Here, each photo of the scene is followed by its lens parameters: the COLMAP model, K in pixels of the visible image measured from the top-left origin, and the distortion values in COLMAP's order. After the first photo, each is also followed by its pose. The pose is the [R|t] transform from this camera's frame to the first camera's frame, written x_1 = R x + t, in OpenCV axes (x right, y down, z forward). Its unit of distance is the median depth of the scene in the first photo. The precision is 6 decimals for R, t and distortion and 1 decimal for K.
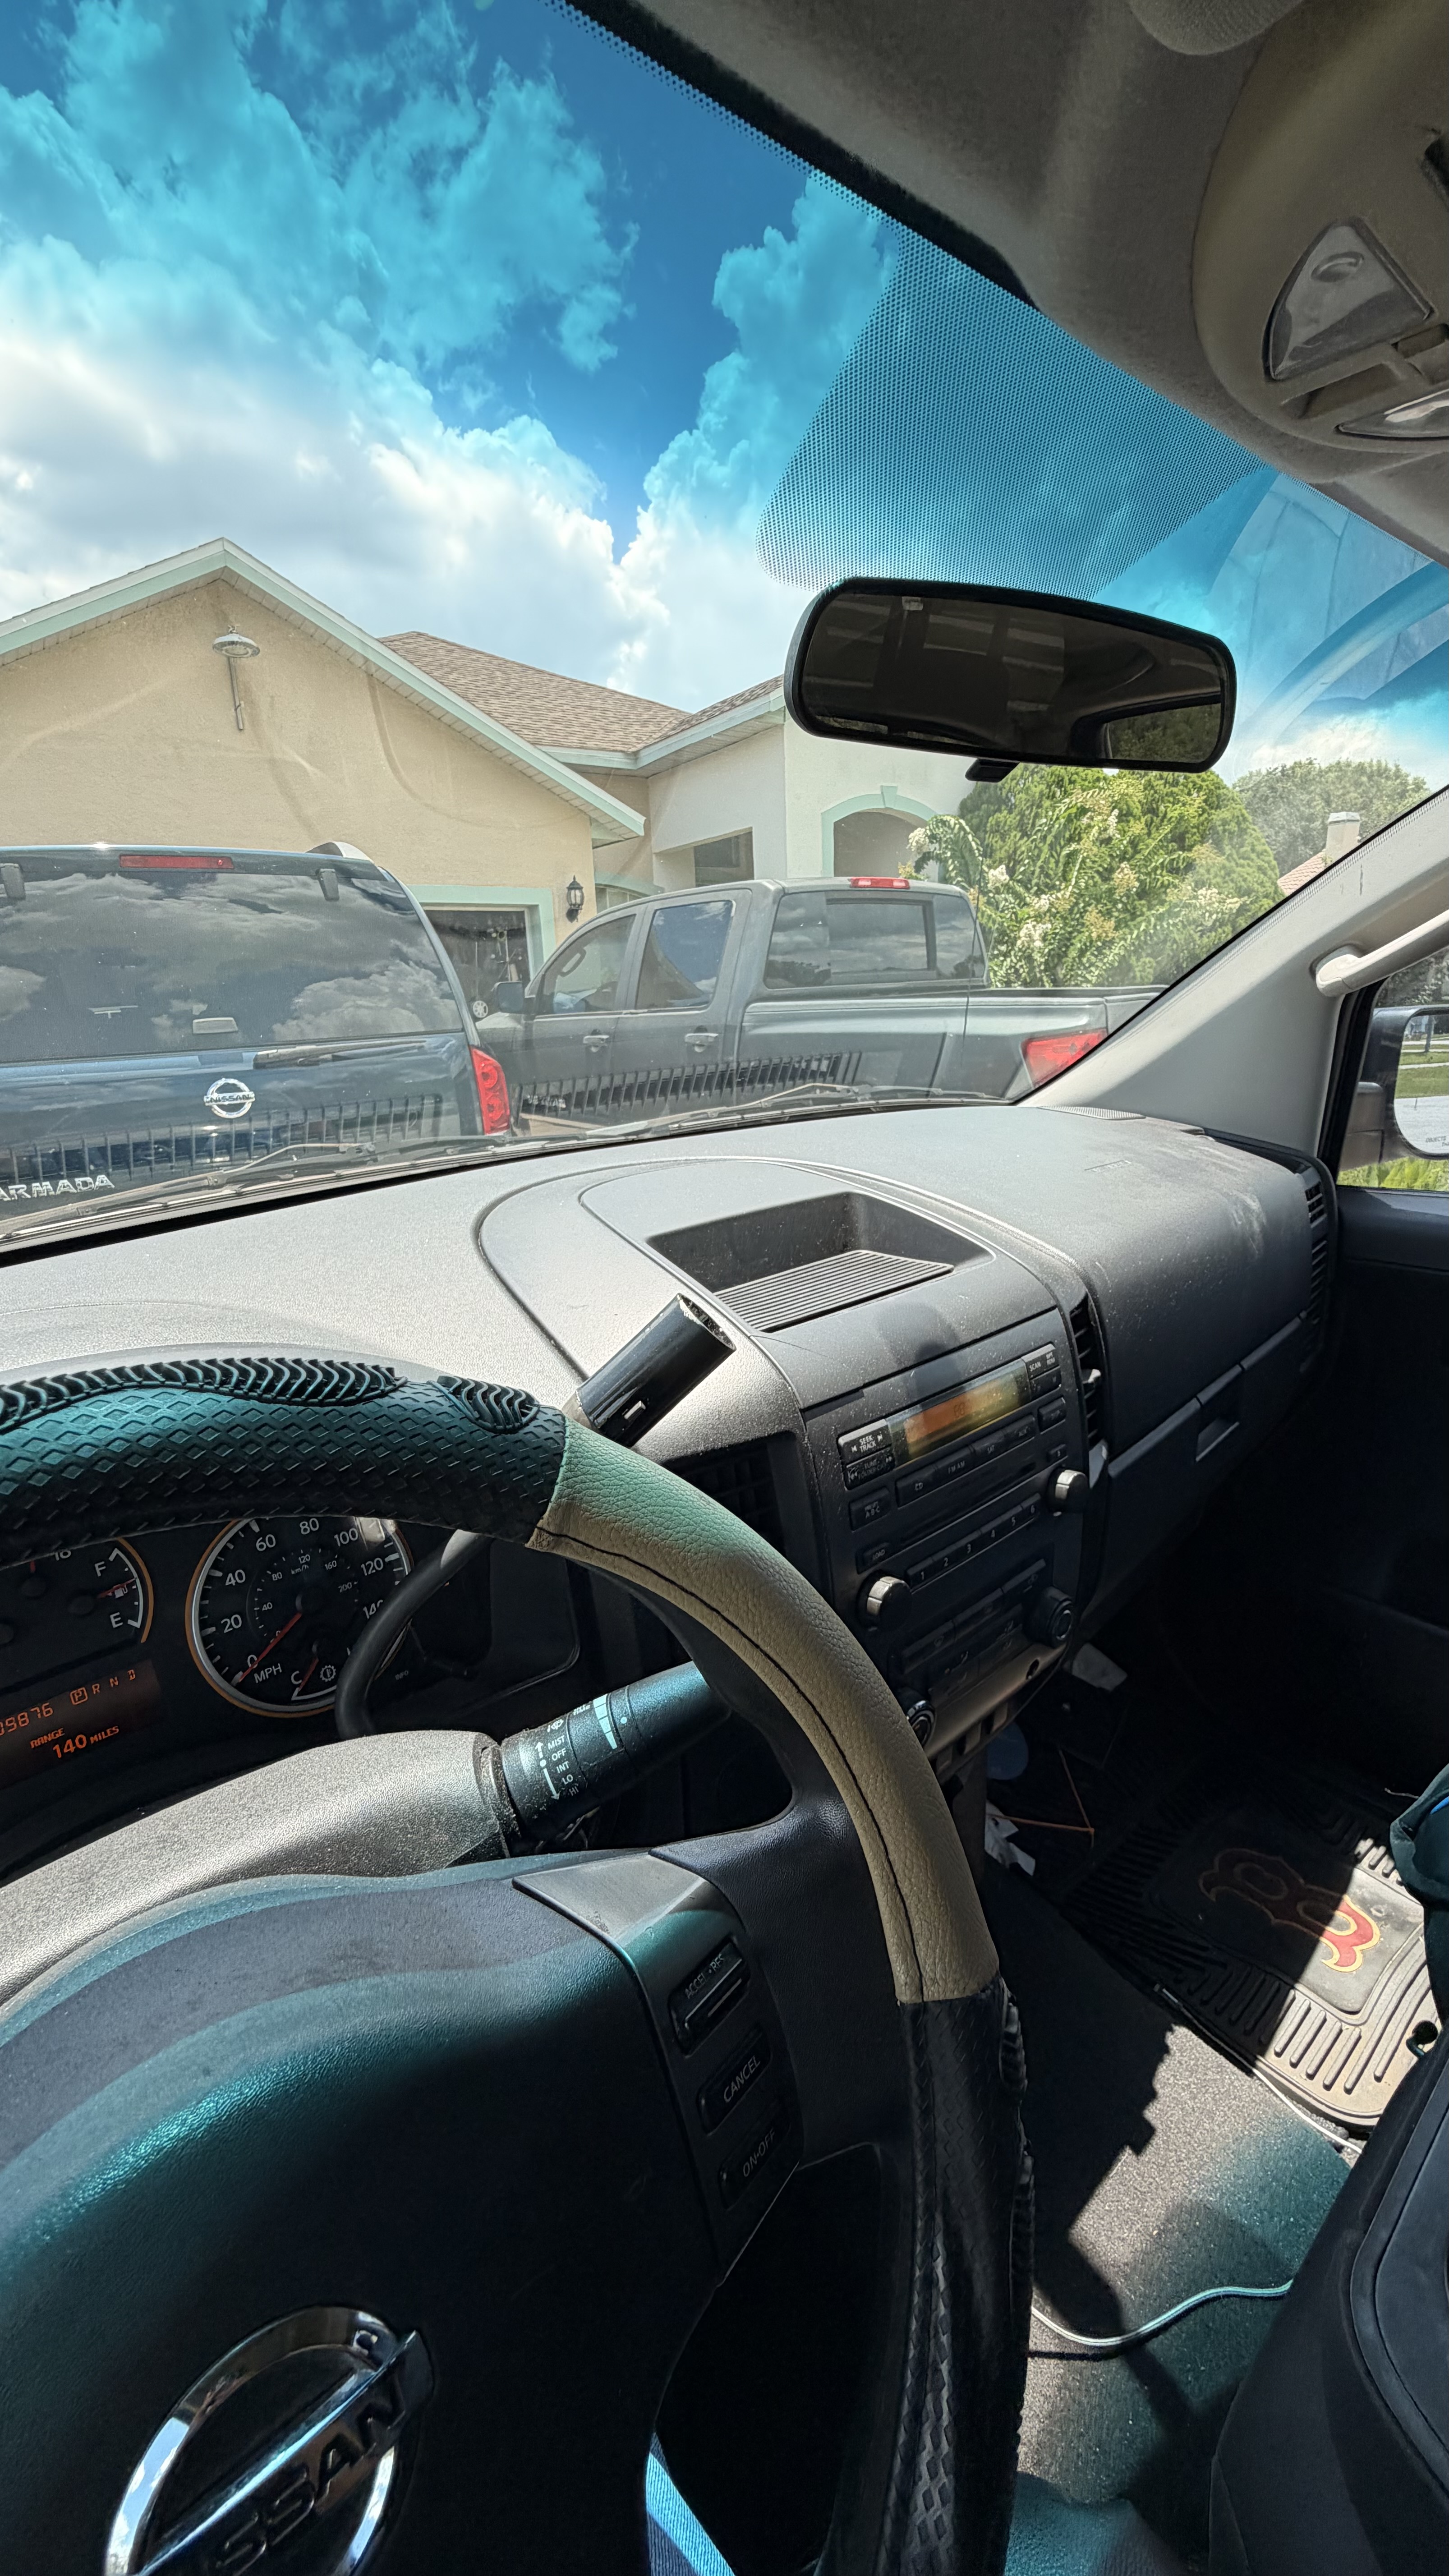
lens RADIAL K [[1091.3, 0, 724.5], [0, 1091.3, 1288.0], [0, 0, 1]] dist [0.028229, -0.000098]
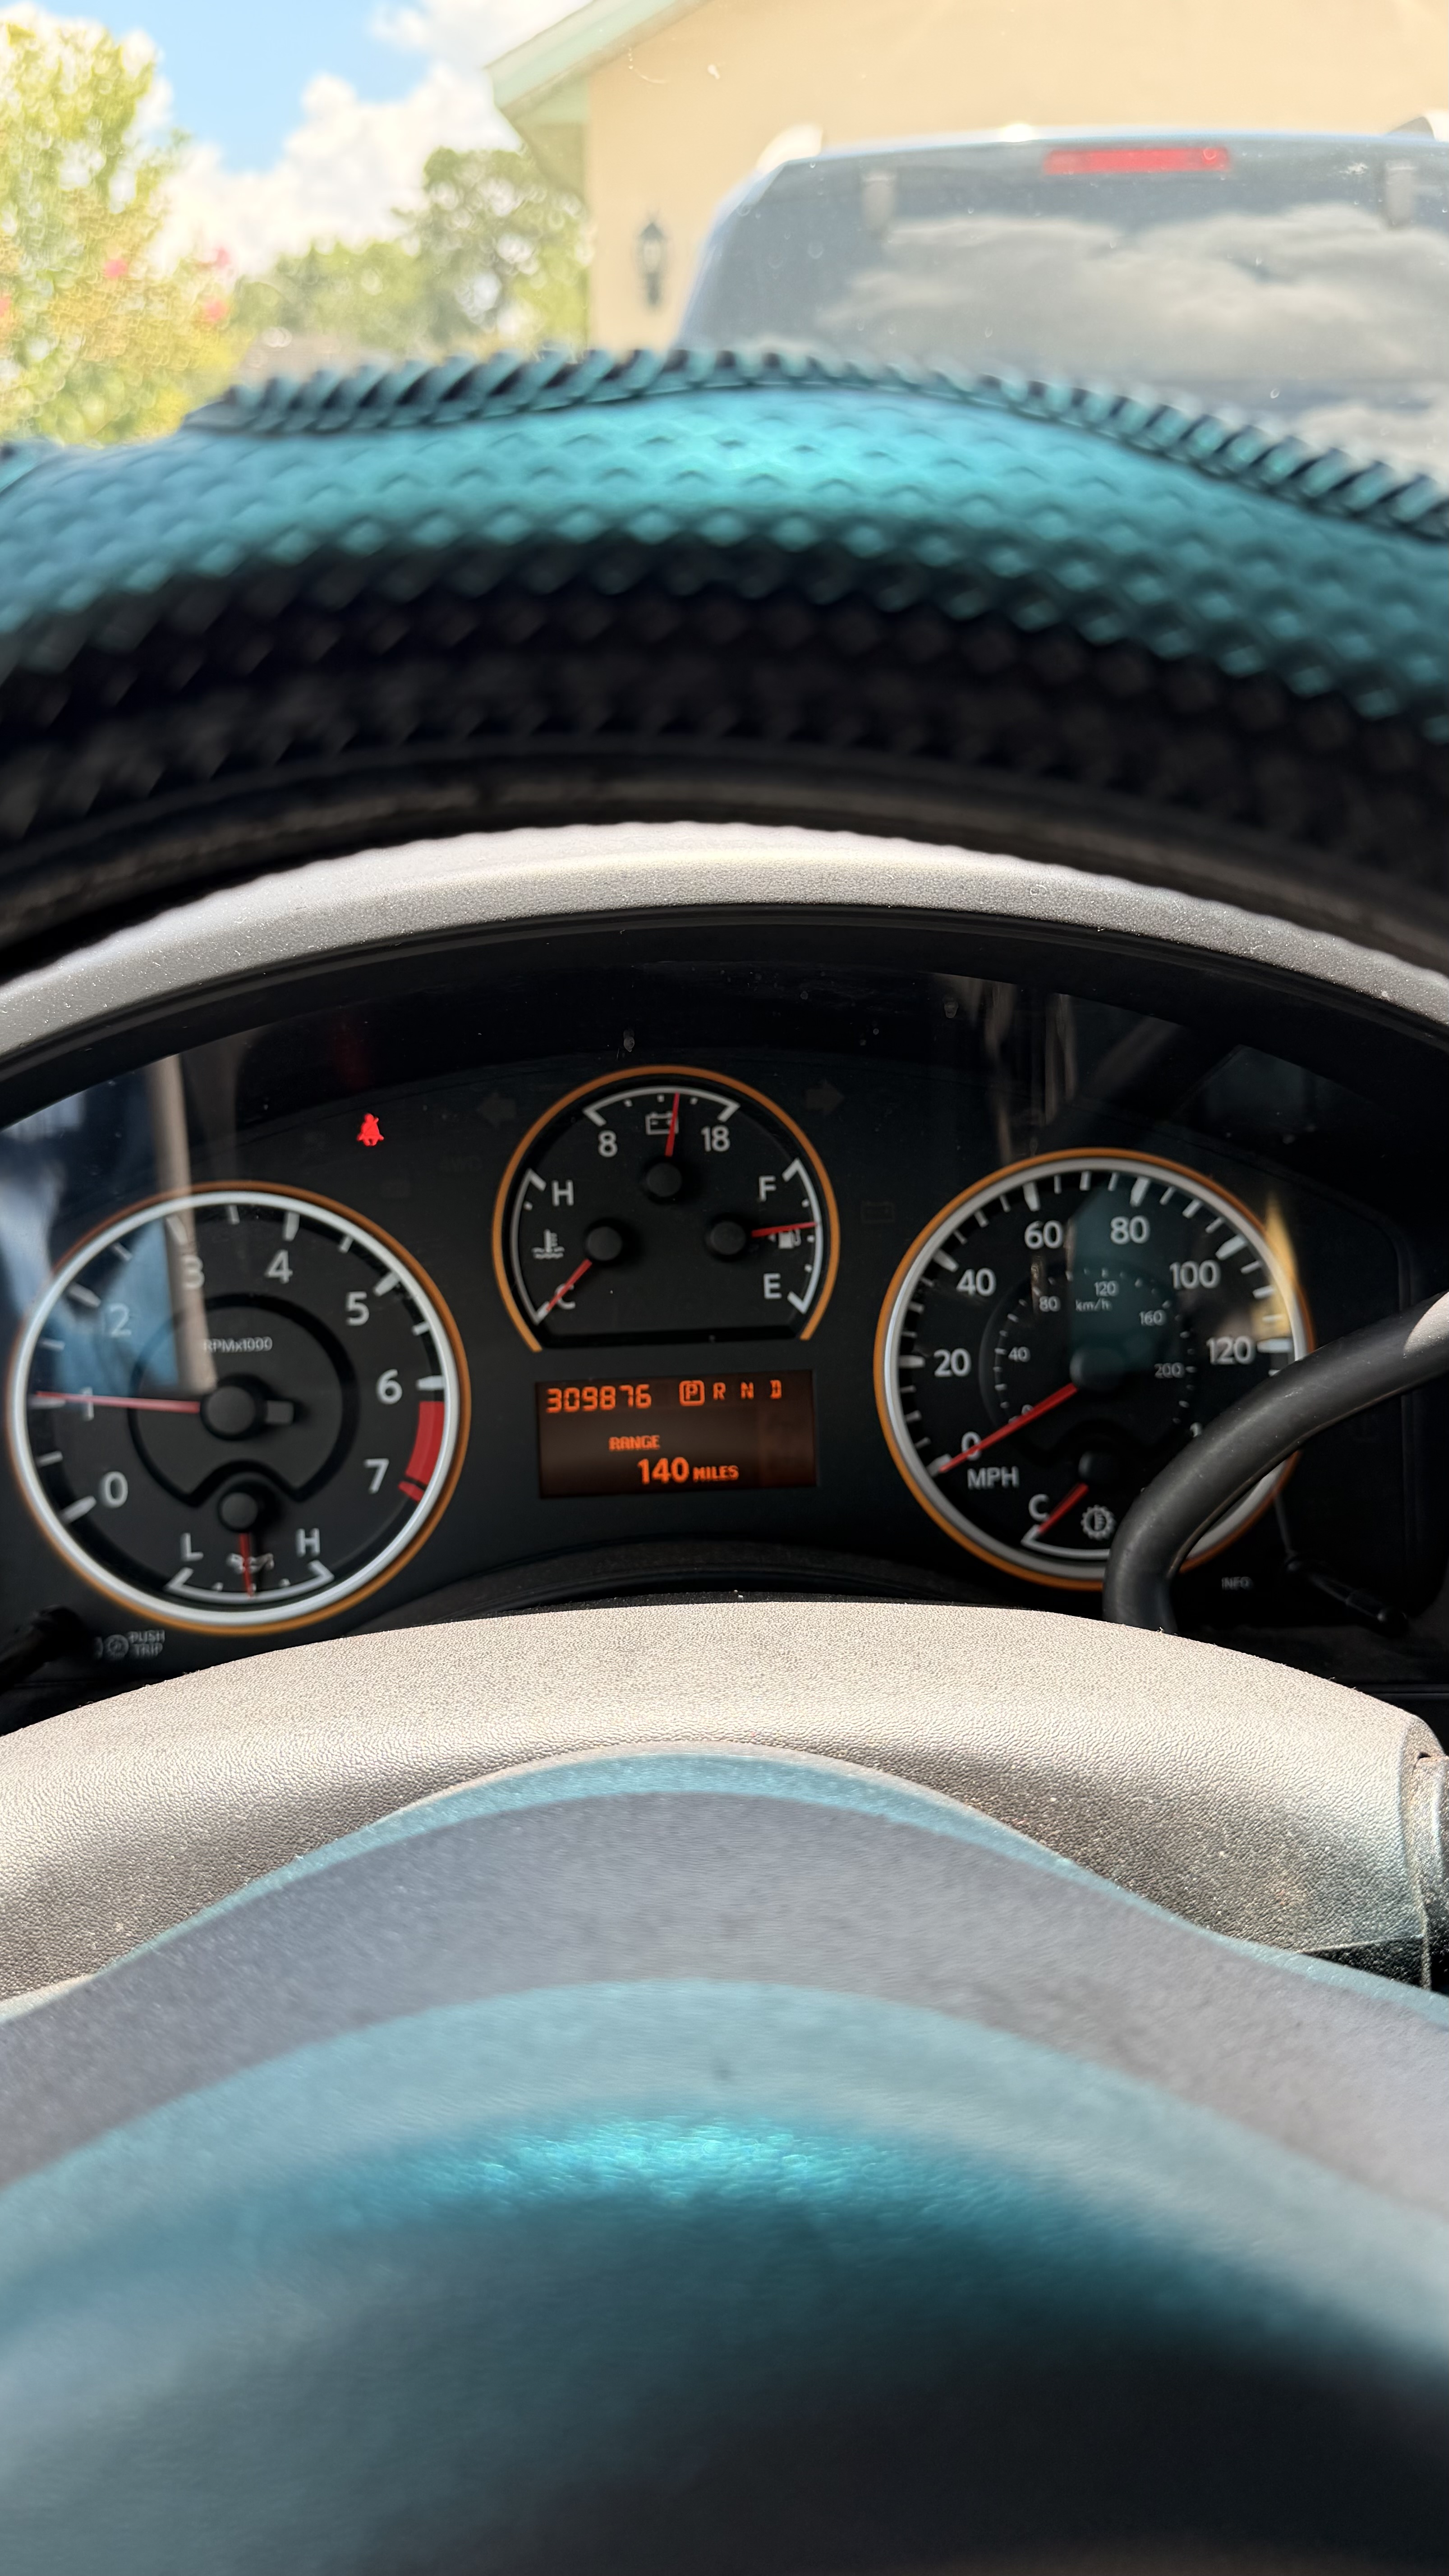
lens RADIAL K [[1830.7, 0, 724.5], [0, 1830.7, 1288.0], [0, 0, 1]] dist [0.212393, -0.456811]
pose [[0.812835, 0.249668, -0.526275, -0.090276], [-0.197732, 0.968103, 0.153875, 0.165782], [0.547907, -0.021014, 0.836275, 0.223711]]
